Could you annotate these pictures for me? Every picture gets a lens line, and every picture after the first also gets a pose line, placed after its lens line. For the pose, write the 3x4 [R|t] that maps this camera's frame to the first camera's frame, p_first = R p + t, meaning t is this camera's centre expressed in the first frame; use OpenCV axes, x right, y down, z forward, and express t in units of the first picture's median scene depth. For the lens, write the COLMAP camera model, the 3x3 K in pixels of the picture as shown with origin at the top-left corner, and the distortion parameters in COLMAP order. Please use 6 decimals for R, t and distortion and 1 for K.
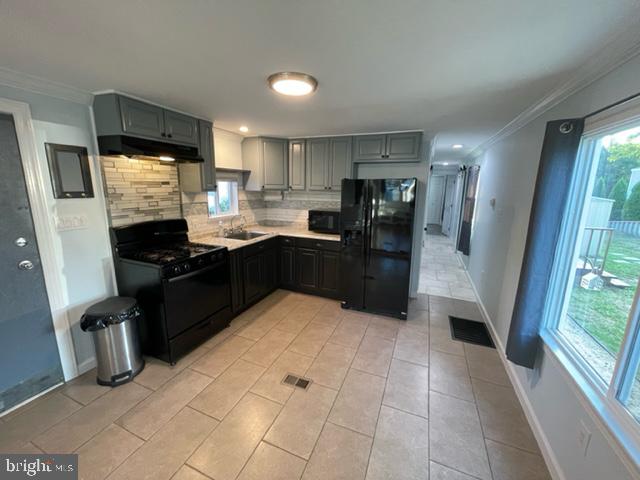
lens RADIAL K [[258.9, 0, 320.0], [0, 258.9, 240.0], [0, 0, 1]] dist [0.001886, 0.000966]
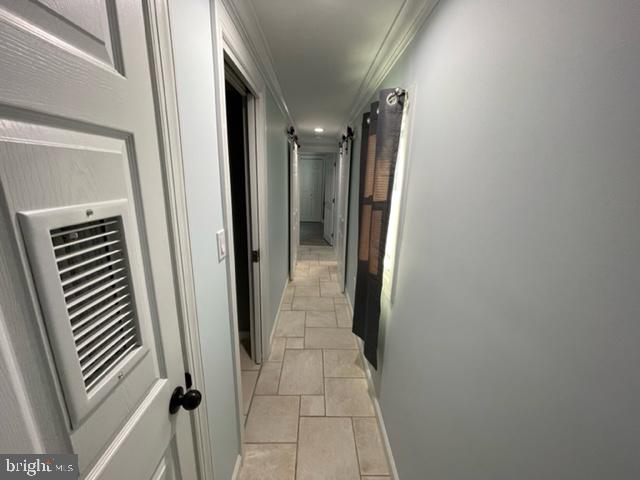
lens RADIAL K [[258.9, 0, 320.0], [0, 258.9, 240.0], [0, 0, 1]] dist [0.001886, 0.000966]
pose [[0.918866, -0.086722, 0.384922, 0.247246], [0.067351, 0.995703, 0.063553, -0.089053], [-0.388779, -0.032472, 0.920759, 0.466623]]
